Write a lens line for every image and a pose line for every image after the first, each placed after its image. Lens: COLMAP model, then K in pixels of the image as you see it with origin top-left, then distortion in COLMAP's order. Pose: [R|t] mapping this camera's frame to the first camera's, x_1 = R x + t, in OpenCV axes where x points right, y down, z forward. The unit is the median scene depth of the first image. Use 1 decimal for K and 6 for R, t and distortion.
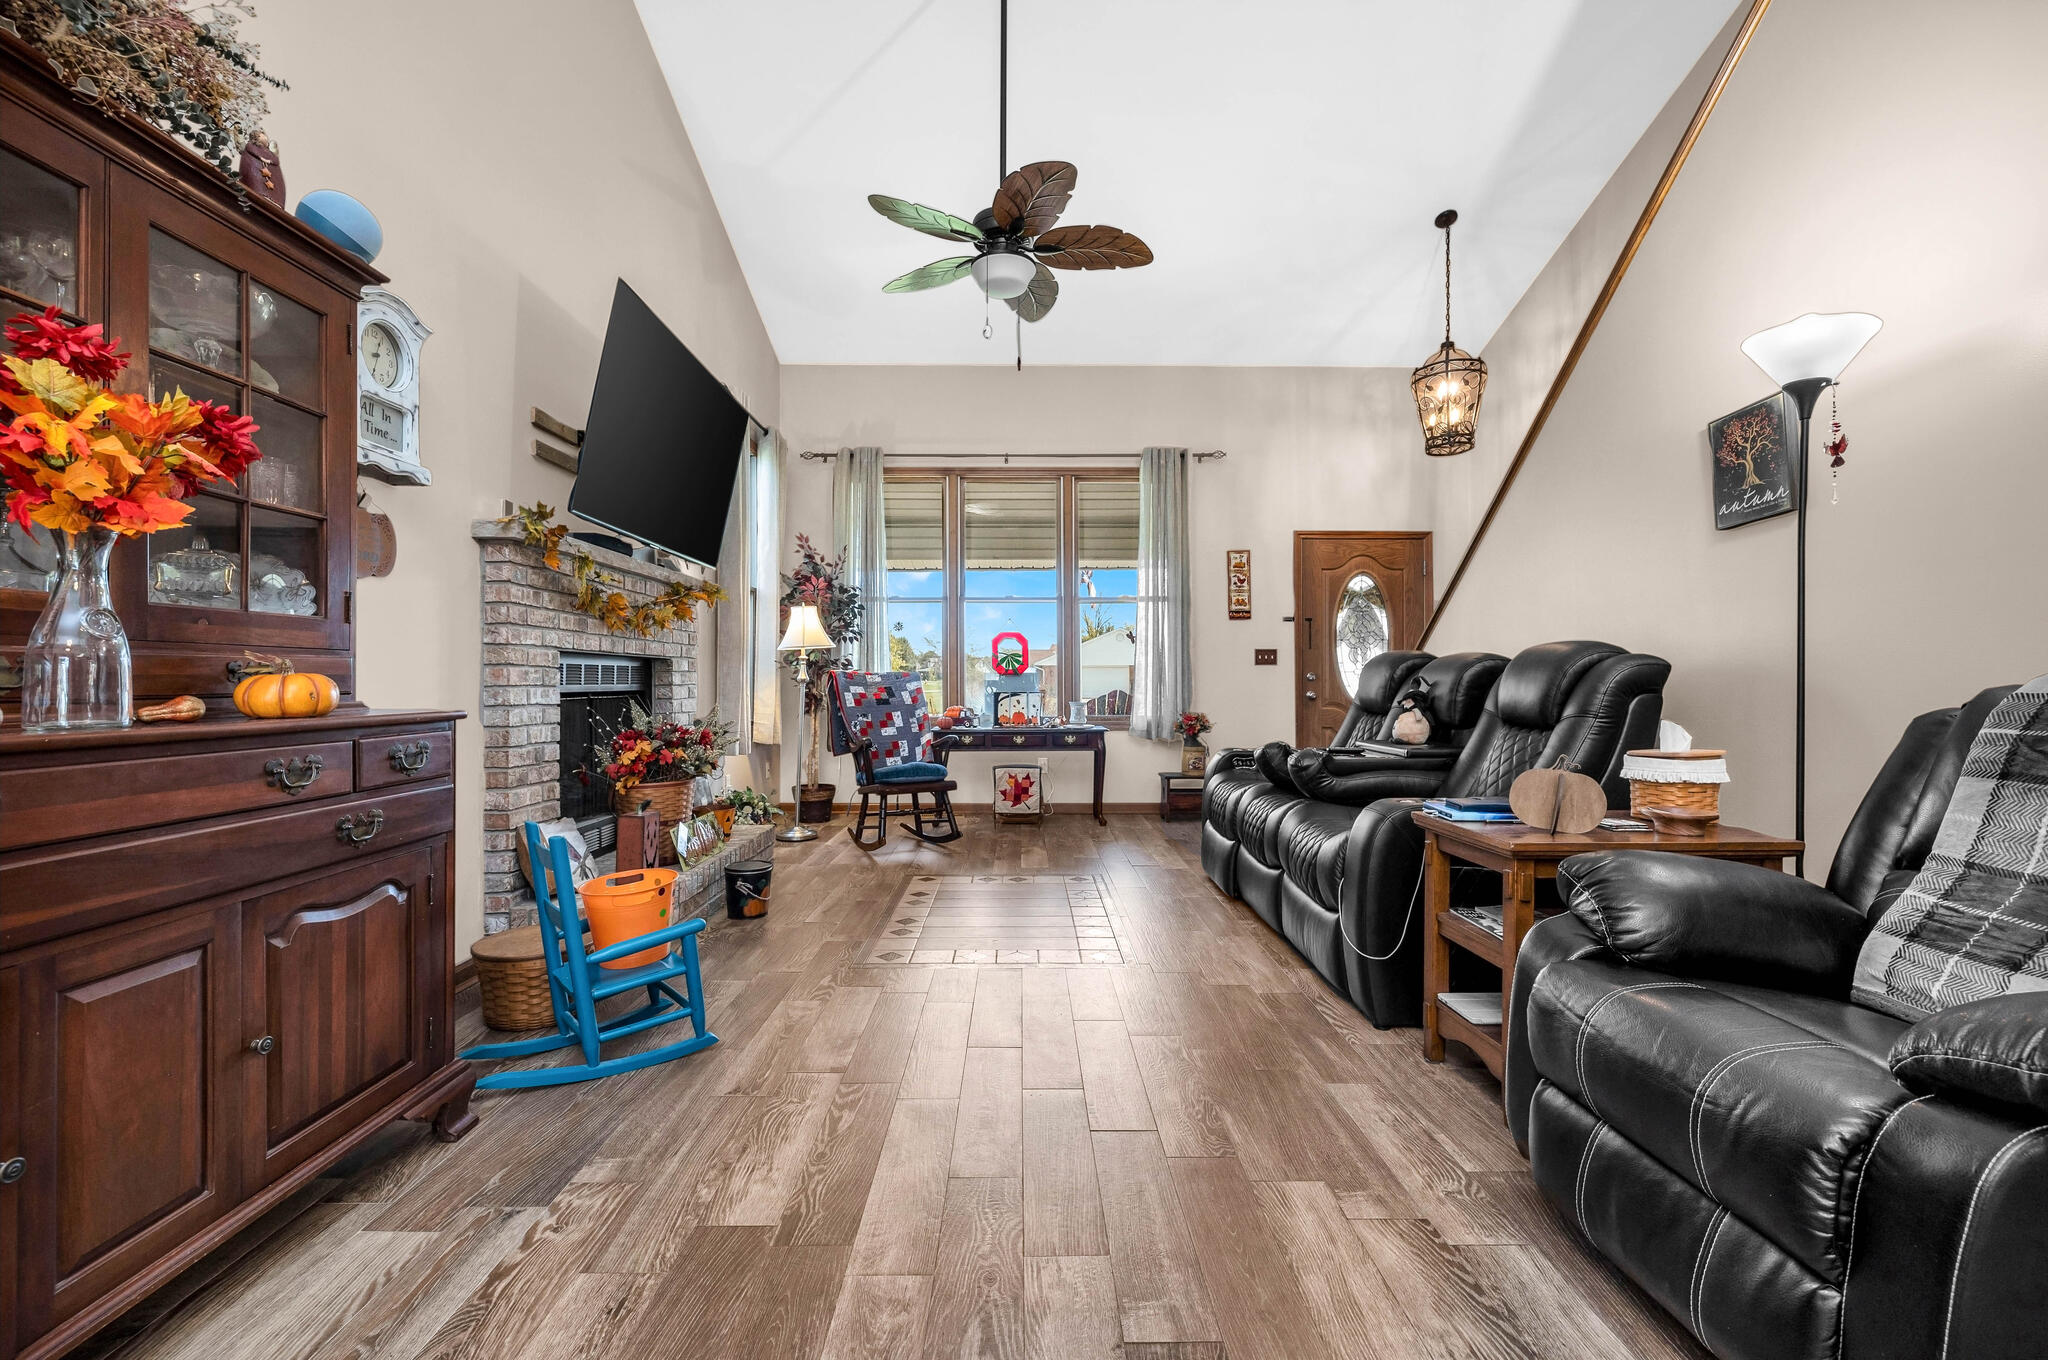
lens RADIAL K [[855.3, 0, 1022.1], [0, 855.3, 679.6], [0, 0, 1]] dist [-0.001864, 0.001008]
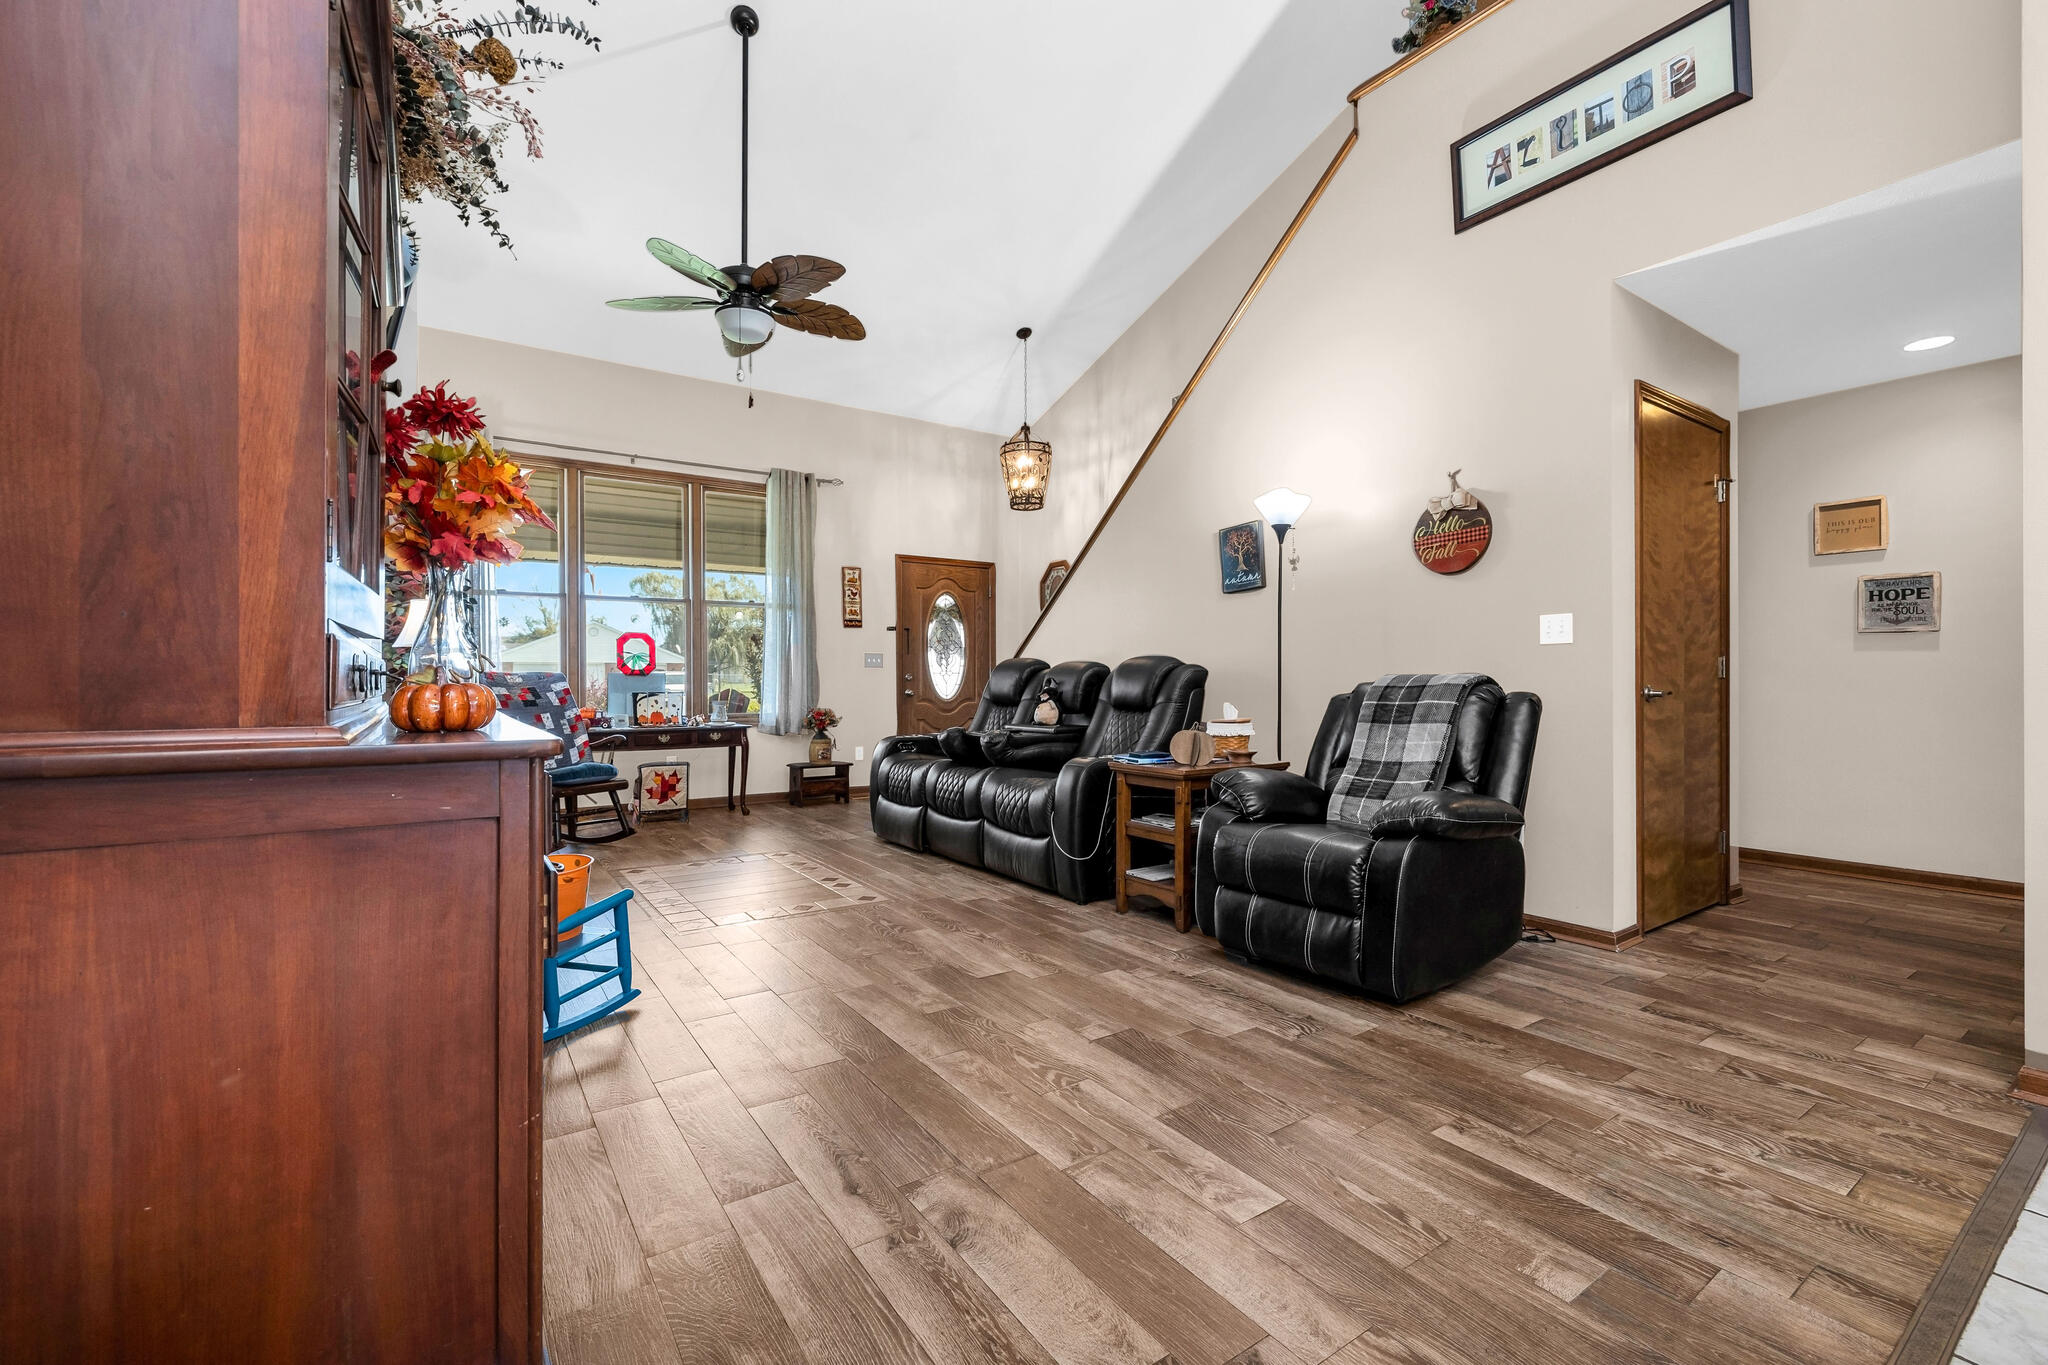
lens RADIAL K [[855.3, 0, 1024.3], [0, 855.3, 679.8], [0, 0, 1]] dist [-0.001864, 0.001008]
pose [[0.832626, -0.000778, 0.553835, -0.332973], [0.000549, 1.000000, 0.000578, -0.001055], [-0.553835, -0.000177, 0.832627, -0.148232]]
